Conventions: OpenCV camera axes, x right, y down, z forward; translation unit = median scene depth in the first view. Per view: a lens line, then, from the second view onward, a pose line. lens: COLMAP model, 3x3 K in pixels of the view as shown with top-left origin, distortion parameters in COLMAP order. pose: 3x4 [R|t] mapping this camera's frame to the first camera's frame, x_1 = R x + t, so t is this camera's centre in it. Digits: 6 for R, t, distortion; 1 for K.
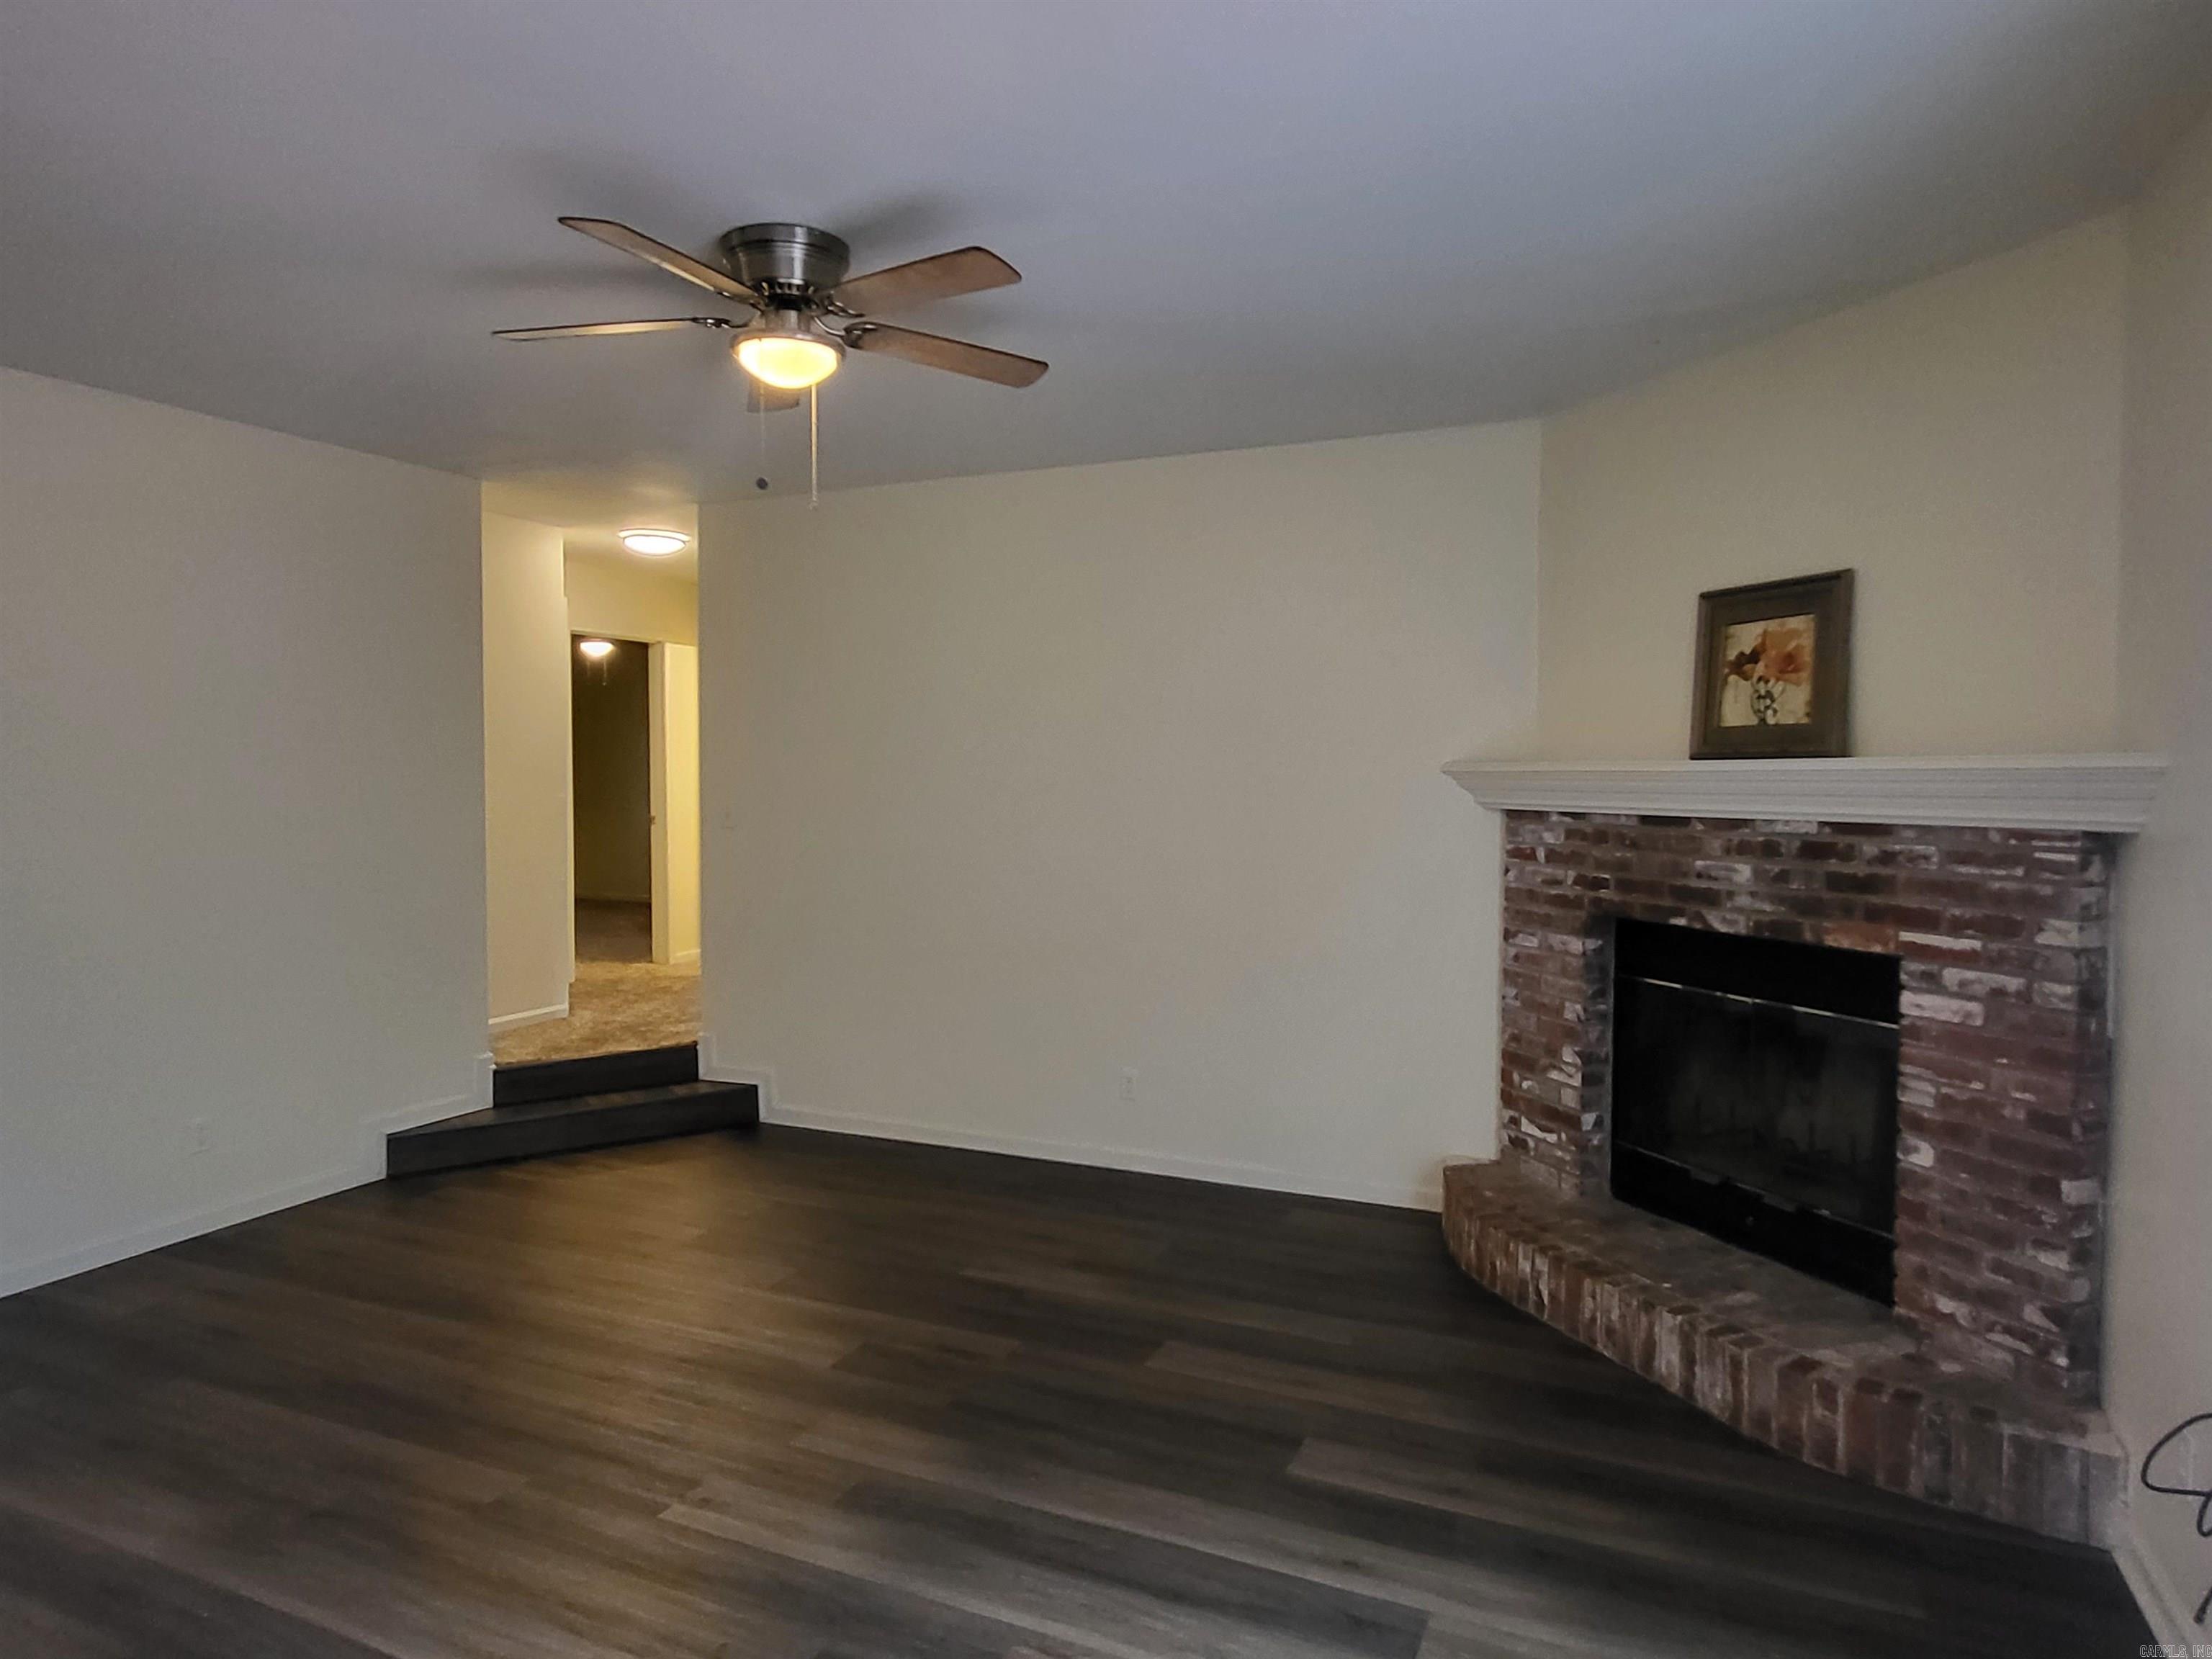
lens RADIAL K [[1325.3, 0, 1109.2], [0, 1325.3, 825.8], [0, 0, 1]] dist [0.000990, -0.004673]
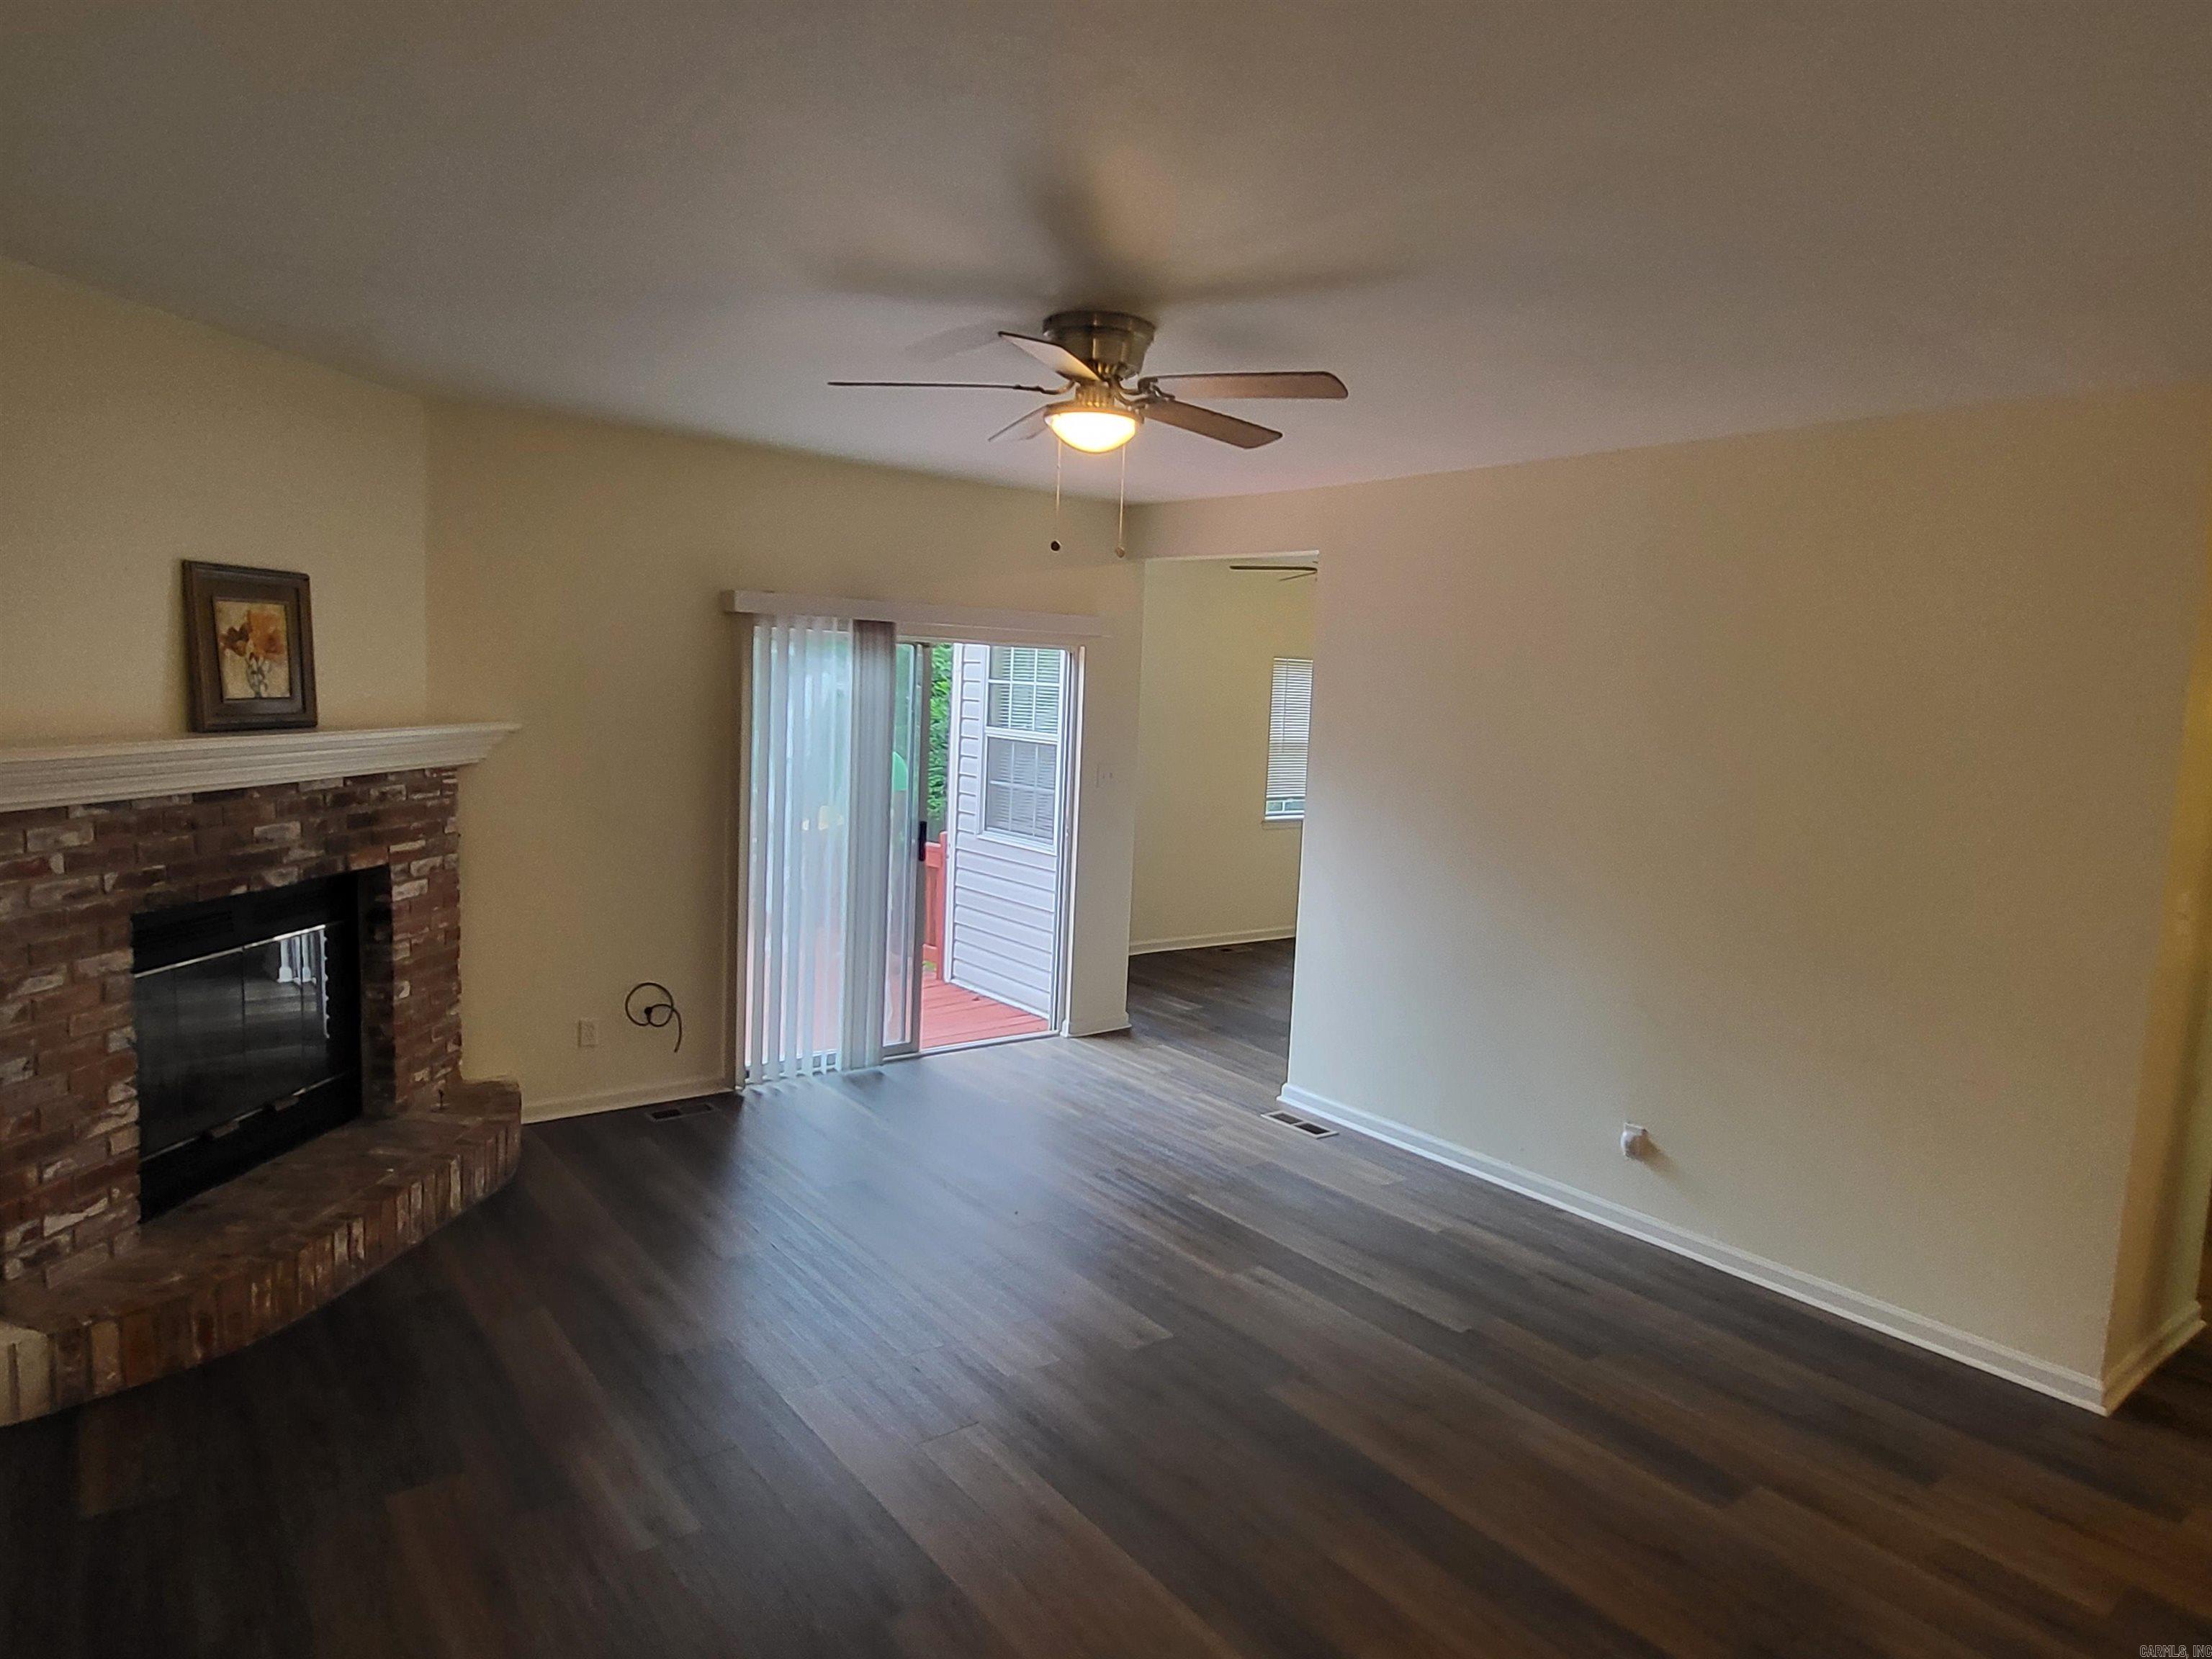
lens RADIAL K [[1325.3, 0, 1106.3], [0, 1325.3, 835.7], [0, 0, 1]] dist [0.000990, -0.004673]
pose [[-0.875198, -0.099539, 0.473414, -0.695063], [-0.028820, 0.987593, 0.154371, -0.160451], [-0.482907, 0.121461, -0.867207, 1.703895]]
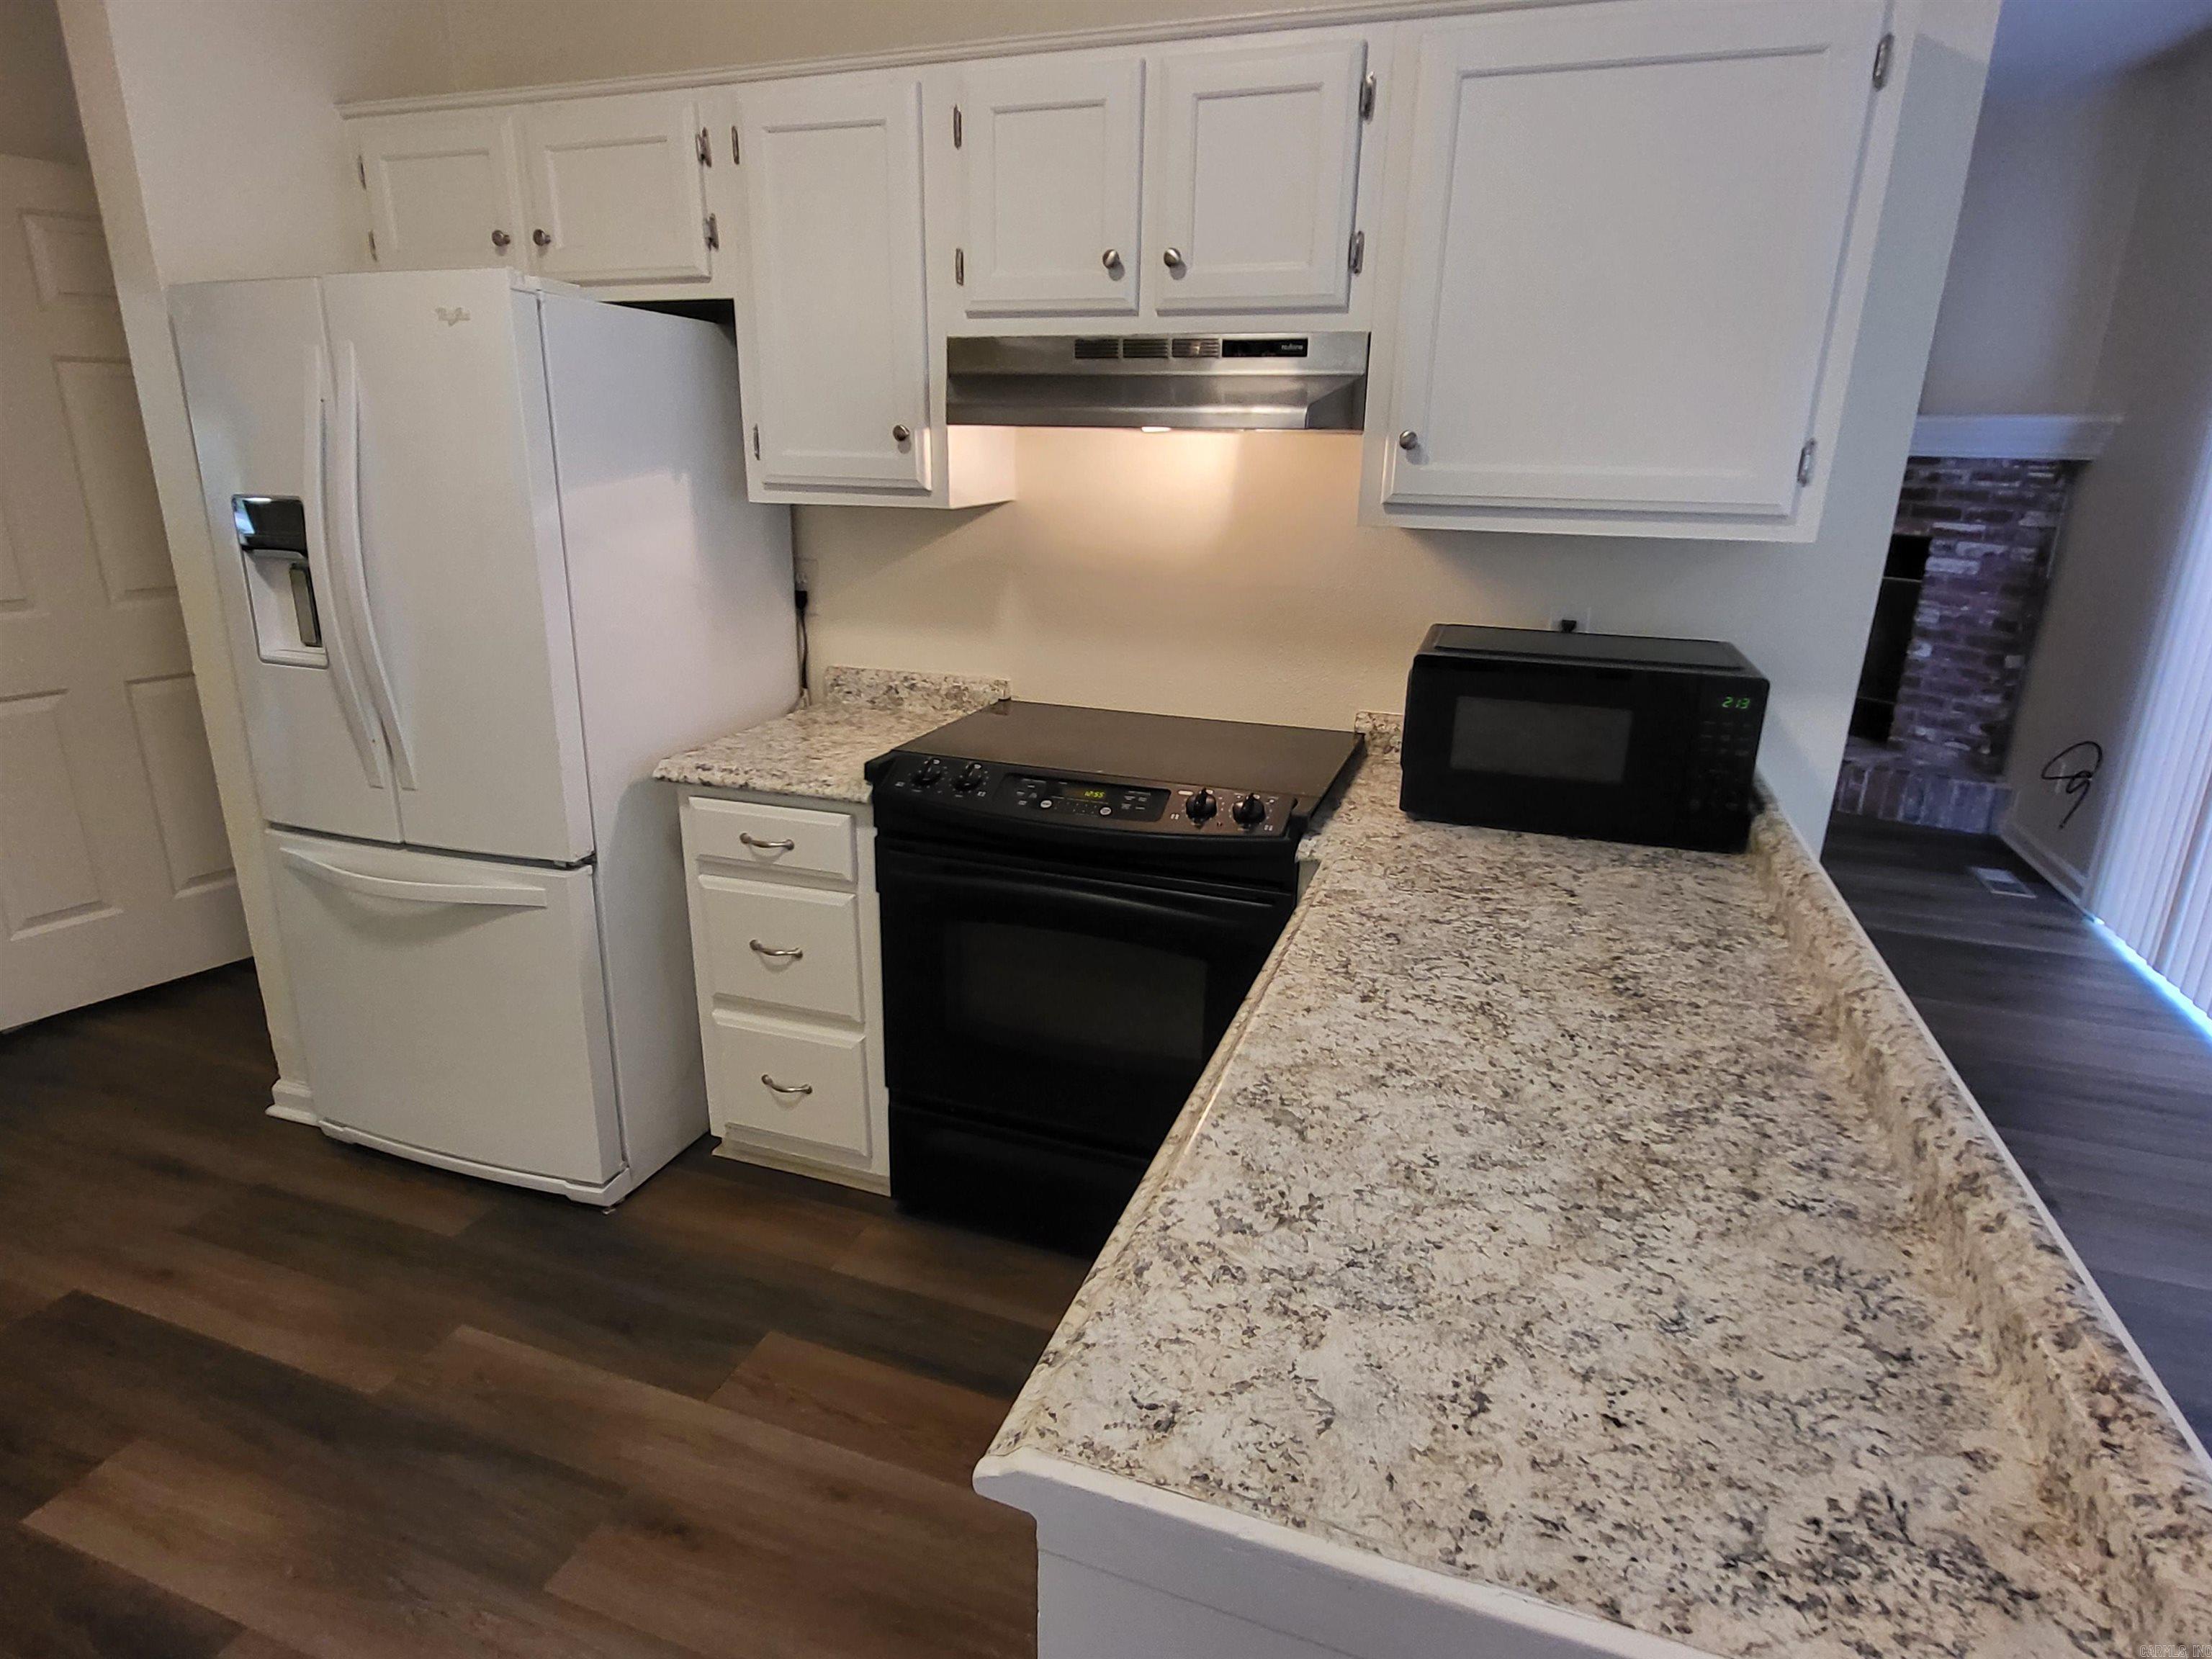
lens RADIAL K [[1222.5, 0, 1085.2], [0, 1222.5, 826.7], [0, 0, 1]] dist [-0.001075, -0.002555]
pose [[0.997591, -0.012967, 0.068142, -0.563847], [-0.006177, 0.961863, 0.273463, 0.030629], [-0.069089, -0.273225, 0.959466, -0.507038]]
